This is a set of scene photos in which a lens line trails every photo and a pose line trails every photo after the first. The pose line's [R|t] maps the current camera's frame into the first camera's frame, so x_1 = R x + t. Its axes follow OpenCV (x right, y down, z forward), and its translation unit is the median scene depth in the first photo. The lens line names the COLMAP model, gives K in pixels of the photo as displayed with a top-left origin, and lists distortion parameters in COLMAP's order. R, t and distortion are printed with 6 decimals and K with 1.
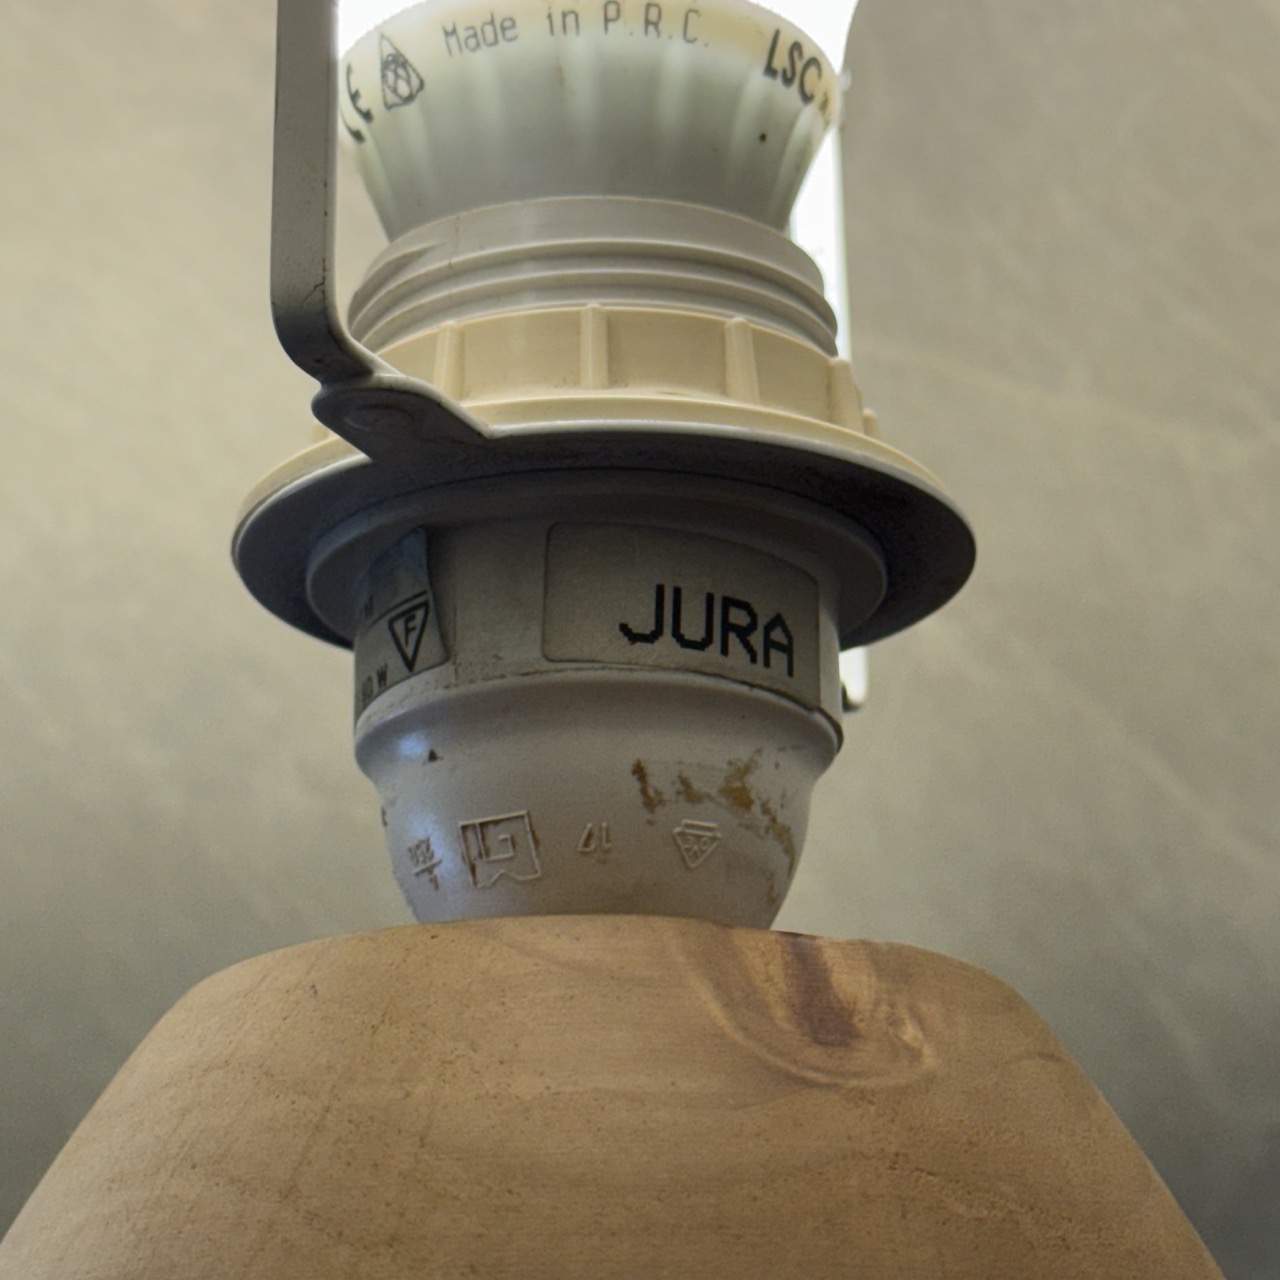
lens RADIAL K [[3798.7, 0, 639.3], [0, 3798.7, 719.9], [0, 0, 1]] dist [0.105145, 0.544642]
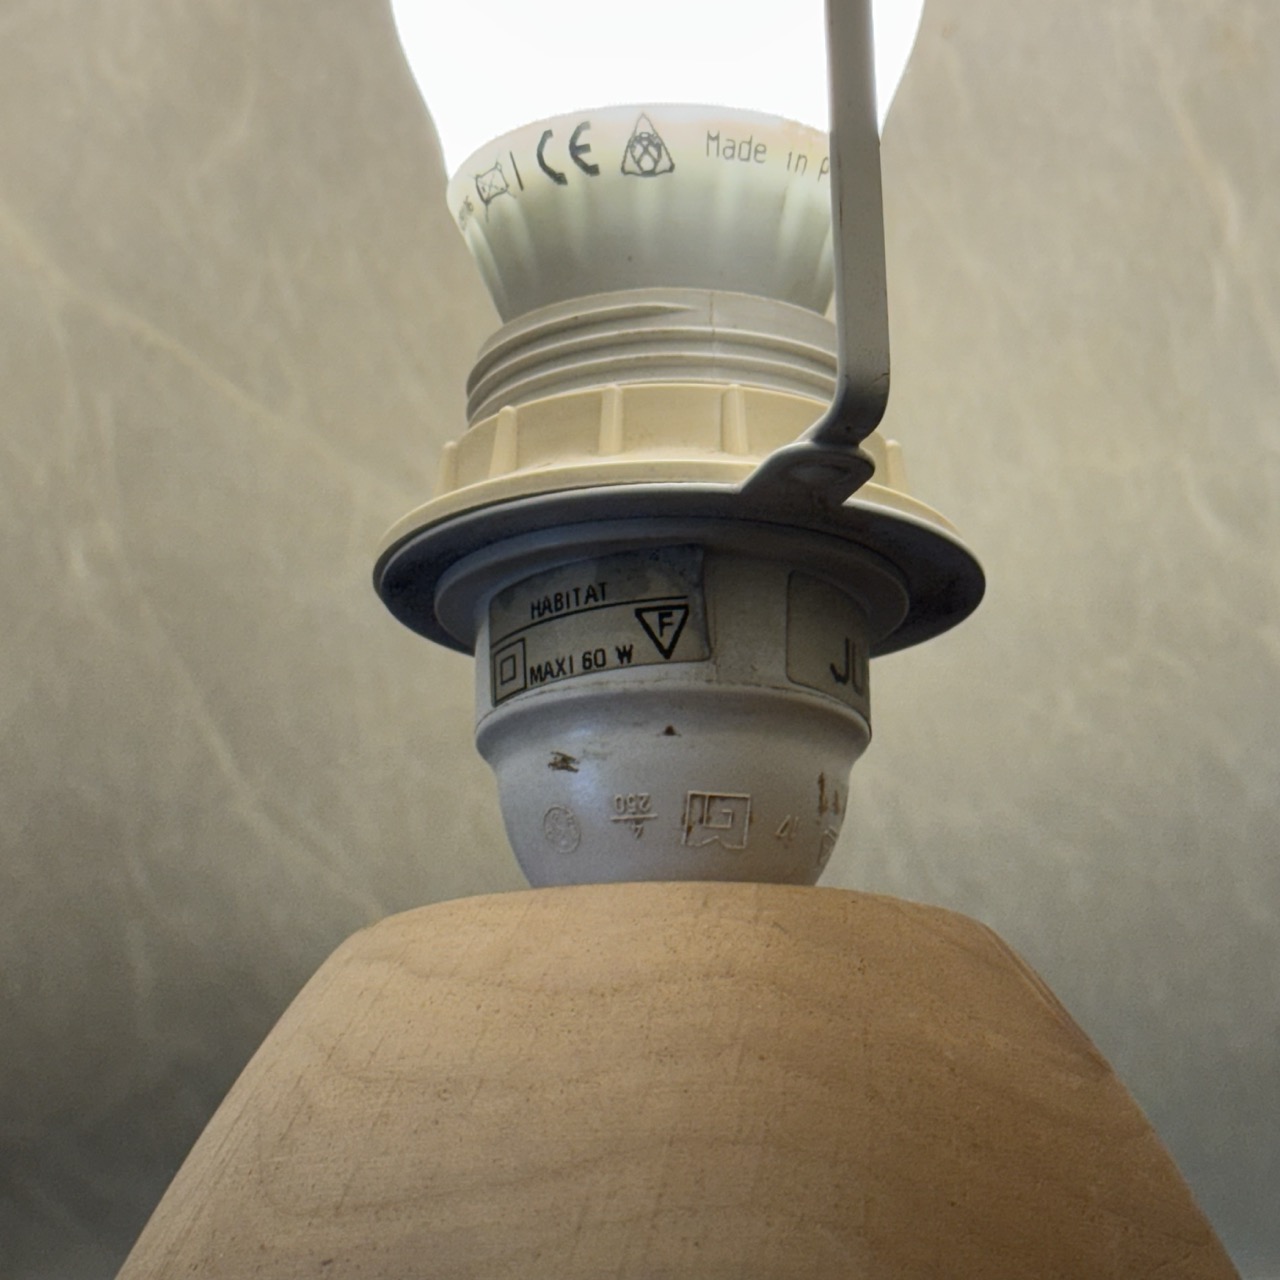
lens RADIAL K [[3798.7, 0, 639.3], [0, 3798.7, 719.9], [0, 0, 1]] dist [0.105145, 0.544642]
pose [[0.720044, 0.206303, 0.662552, -0.864107], [-0.219119, 0.973531, -0.065002, 0.086793], [-0.658425, -0.098373, 0.746190, 0.099914]]
